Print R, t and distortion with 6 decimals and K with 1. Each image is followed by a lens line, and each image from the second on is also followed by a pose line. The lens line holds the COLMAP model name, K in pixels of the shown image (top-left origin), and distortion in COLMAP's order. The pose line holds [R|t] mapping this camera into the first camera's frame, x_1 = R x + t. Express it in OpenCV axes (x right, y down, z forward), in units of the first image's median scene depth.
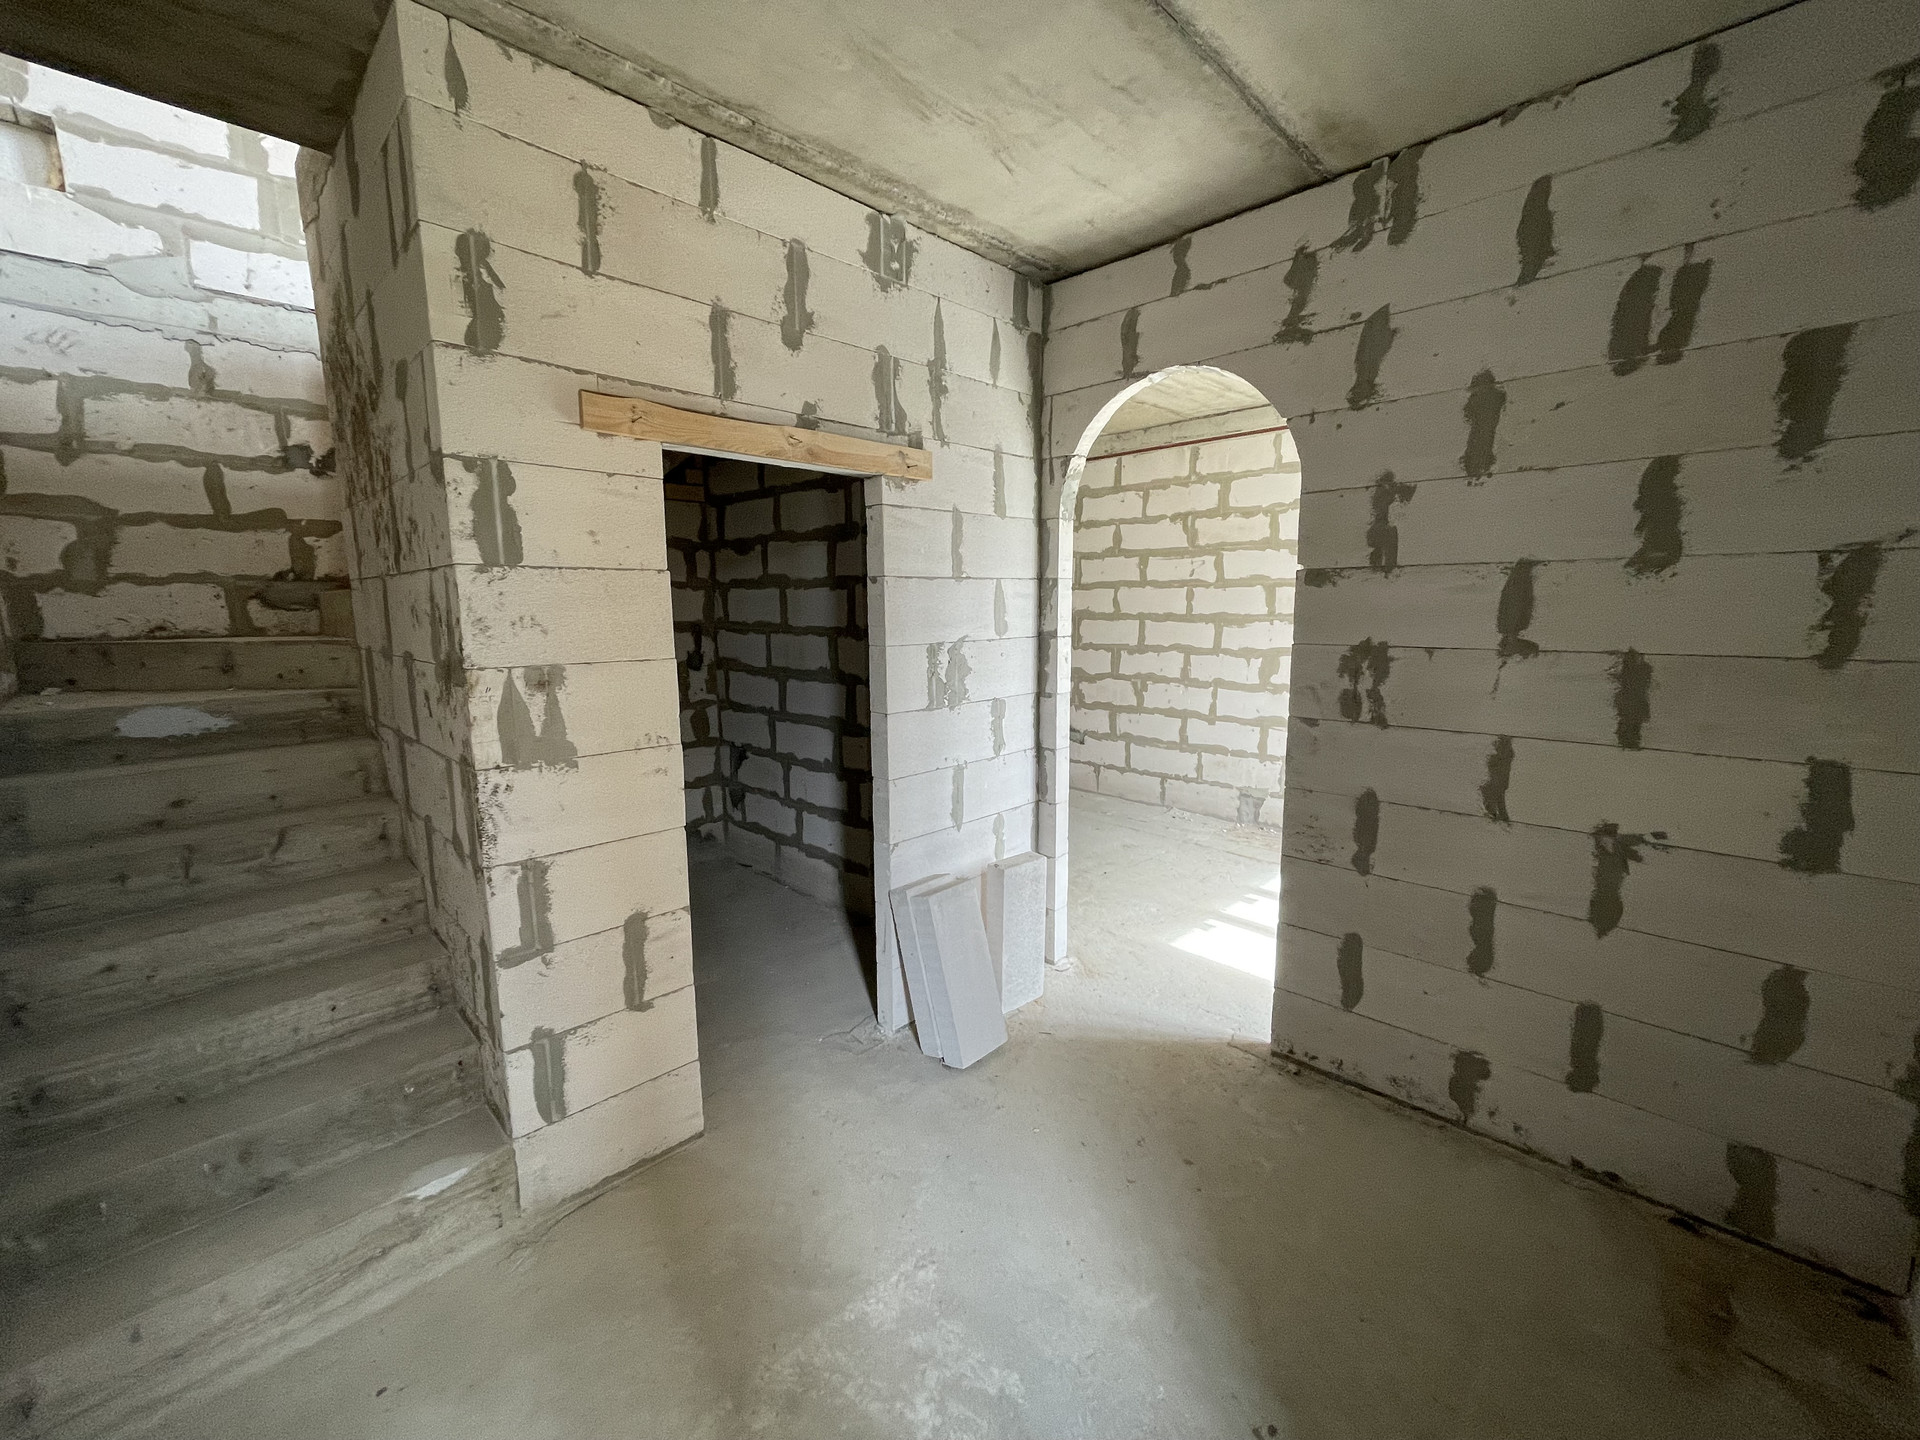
lens RADIAL K [[768.6, 0, 948.5], [0, 768.6, 713.3], [0, 0, 1]] dist [-0.007718, 0.001117]
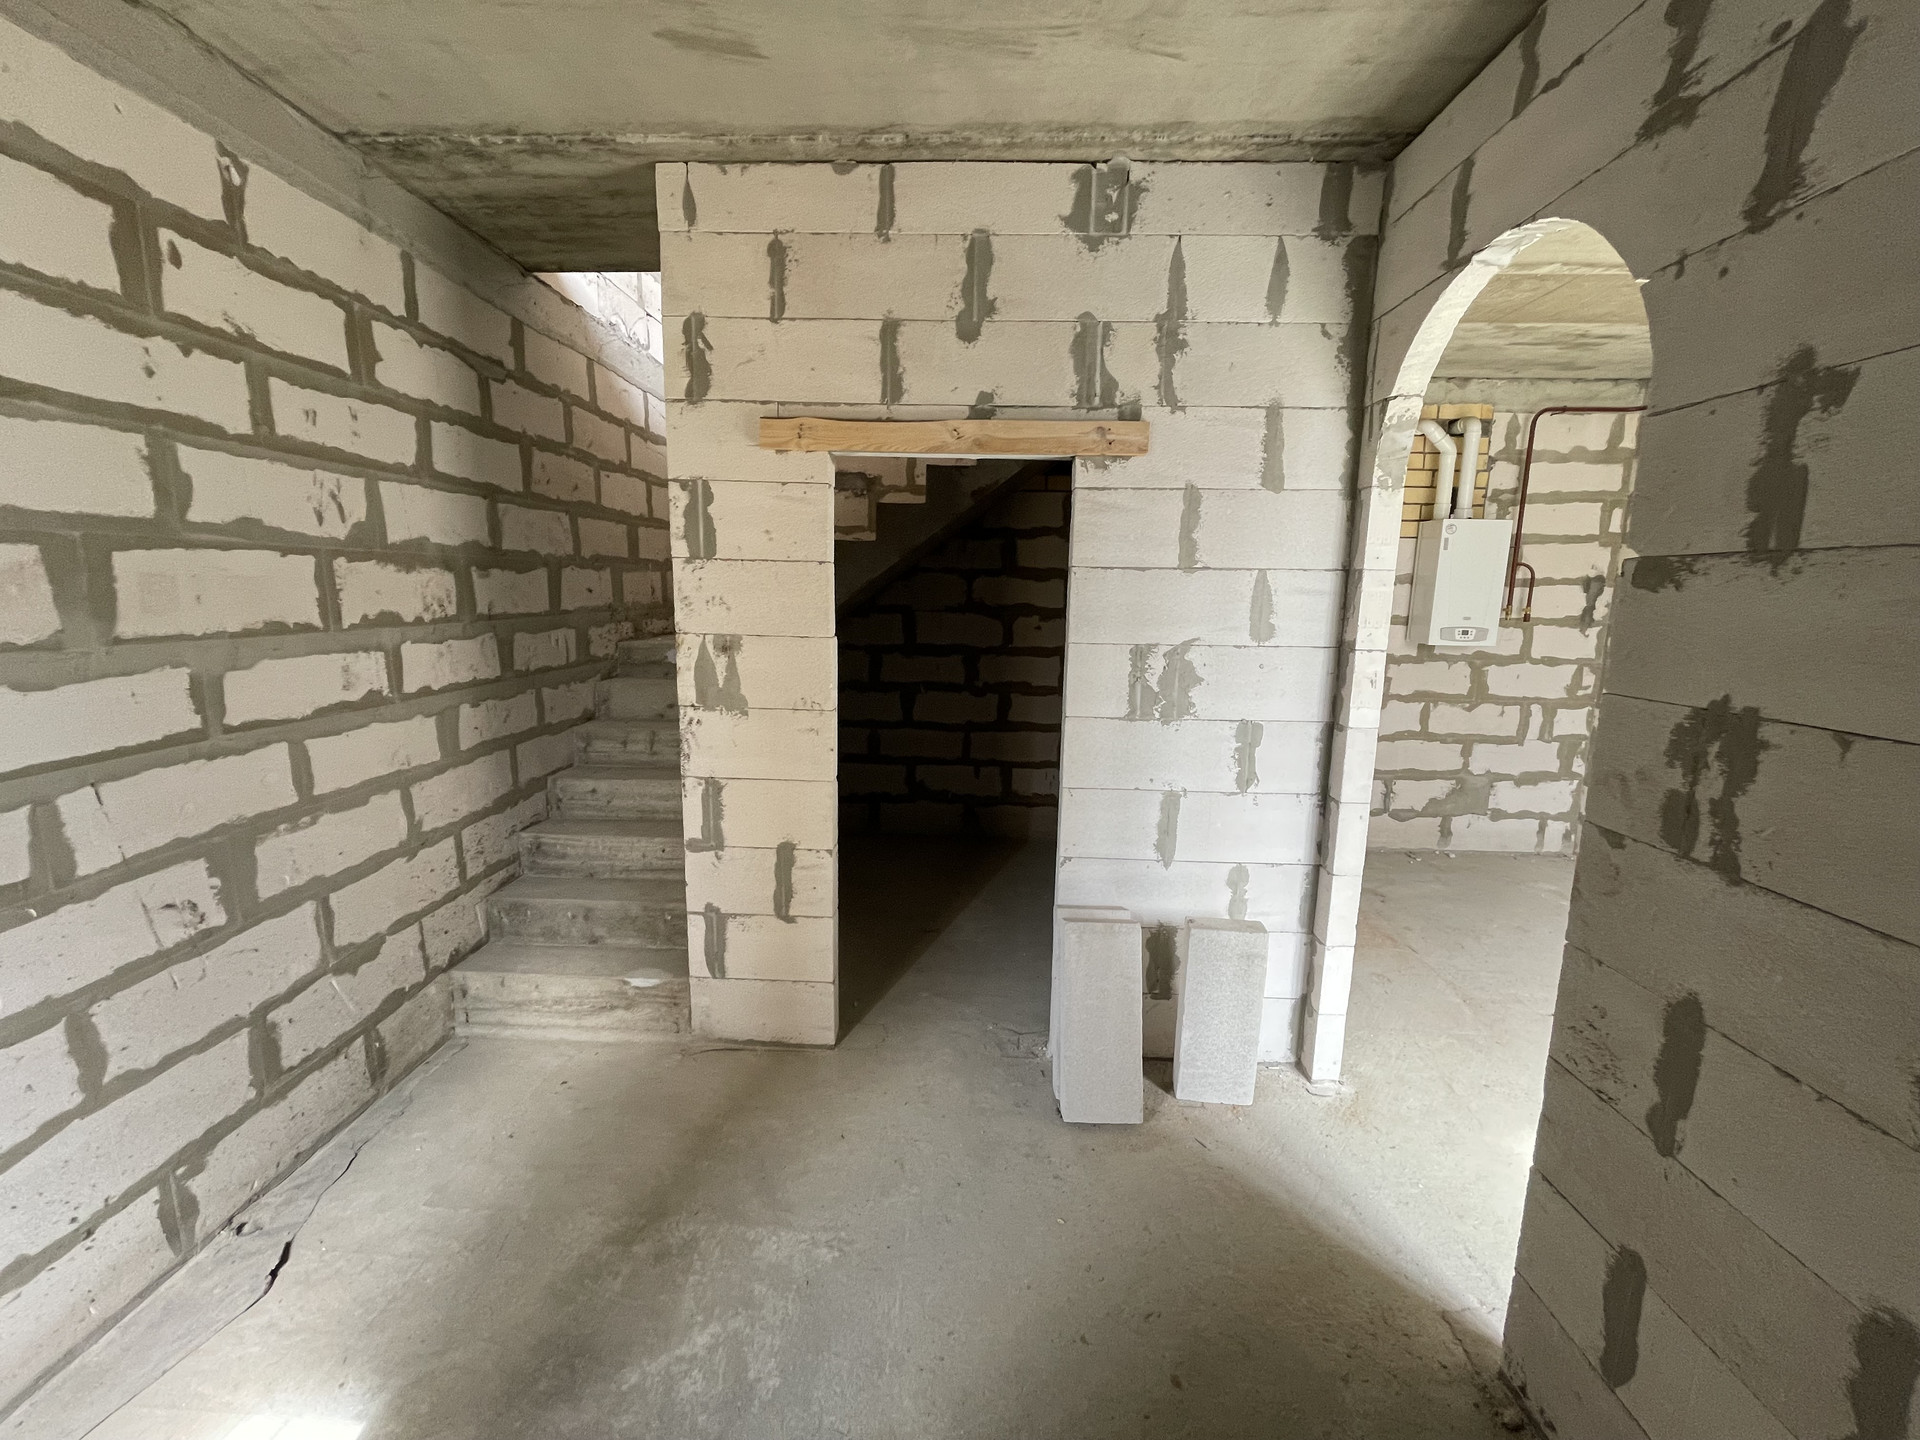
lens RADIAL K [[768.6, 0, 957.7], [0, 768.6, 712.5], [0, 0, 1]] dist [-0.007718, 0.001117]
pose [[0.681590, 0.139826, -0.718250, 0.532241], [-0.130010, 0.989096, 0.069180, -0.054295], [0.720092, 0.046228, 0.692337, 0.286044]]
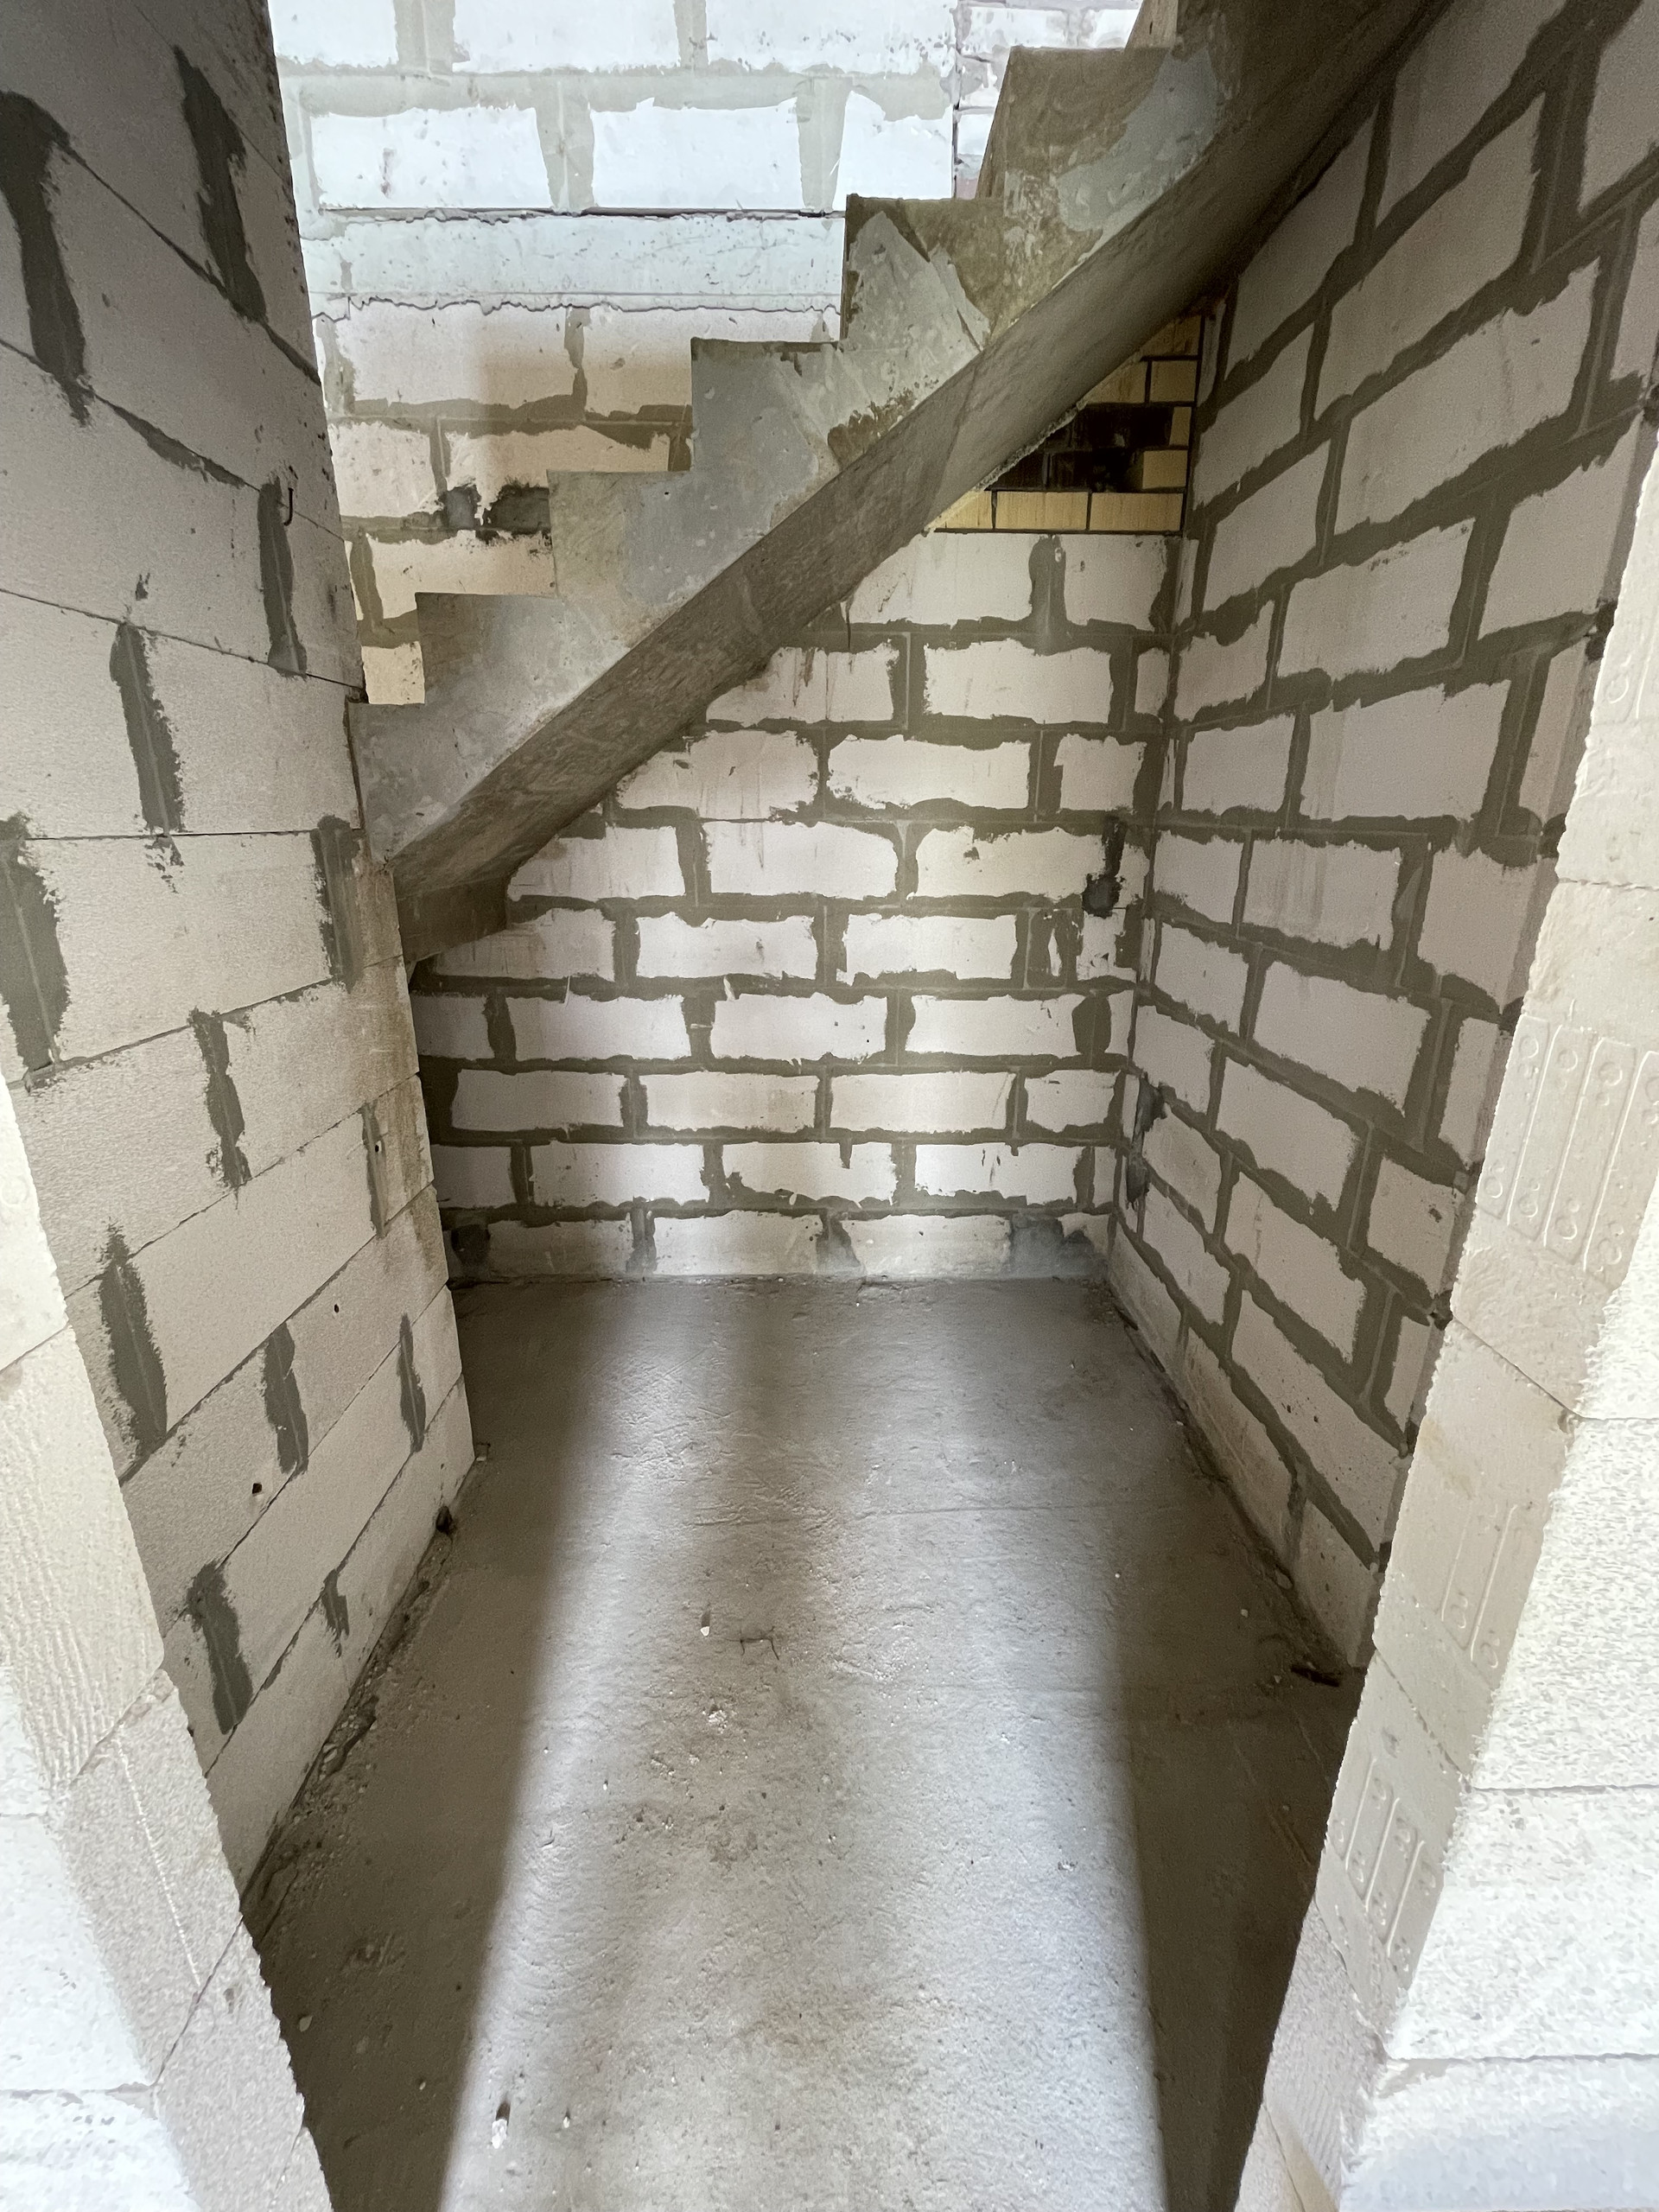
lens RADIAL K [[885.4, 0, 839.6], [0, 885.4, 1100.8], [0, 0, 1]] dist [-0.007718, 0.001117]
pose [[0.716014, 0.222583, -0.661650, -0.089597], [-0.109717, 0.971908, 0.208224, -0.074869], [0.689410, -0.076497, 0.720321, 0.867522]]
